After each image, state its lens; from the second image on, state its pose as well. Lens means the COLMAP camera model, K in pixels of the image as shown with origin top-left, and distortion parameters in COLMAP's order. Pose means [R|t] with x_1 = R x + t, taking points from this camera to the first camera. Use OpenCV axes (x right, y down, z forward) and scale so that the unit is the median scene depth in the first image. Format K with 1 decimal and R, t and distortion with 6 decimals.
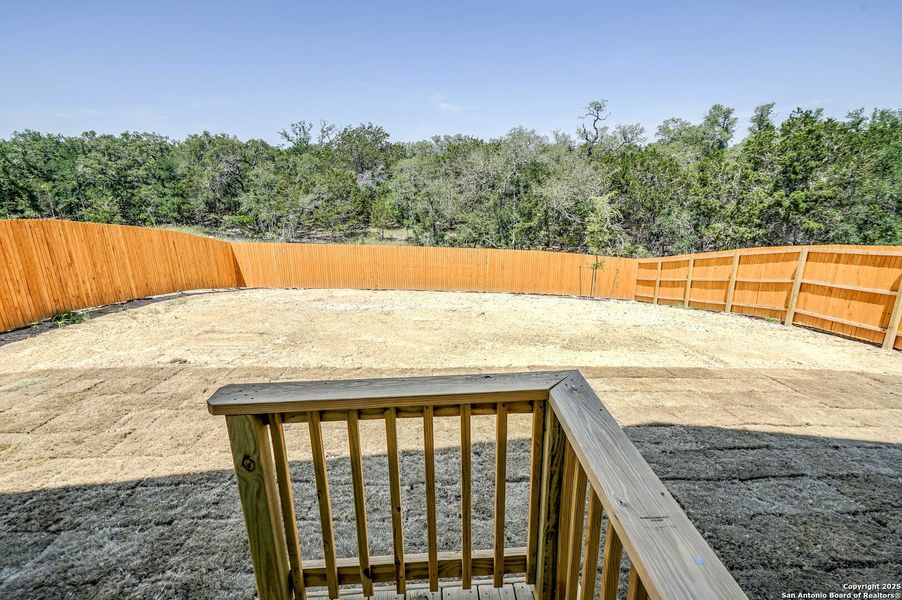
lens RADIAL K [[426.6, 0, 469.7], [0, 426.6, 289.5], [0, 0, 1]] dist [0.000650, 0.000125]
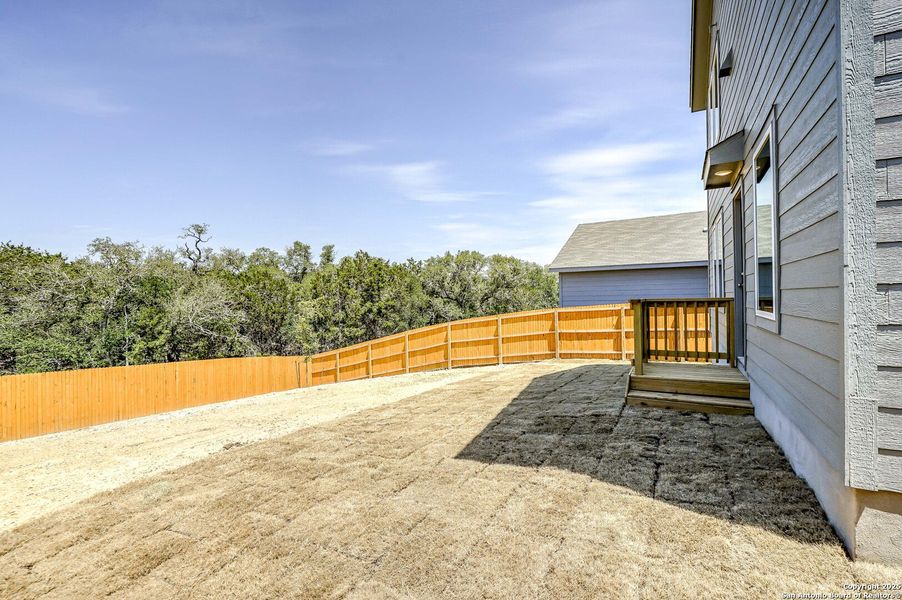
lens RADIAL K [[418.1, 0, 451.4], [0, 418.1, 291.4], [0, 0, 1]] dist [0.000042, 0.000265]
pose [[0.533380, 0.018530, 0.845673, -0.332808], [0.224867, 0.960680, -0.162878, 0.029651], [-0.815439, 0.277040, 0.508241, 0.032439]]
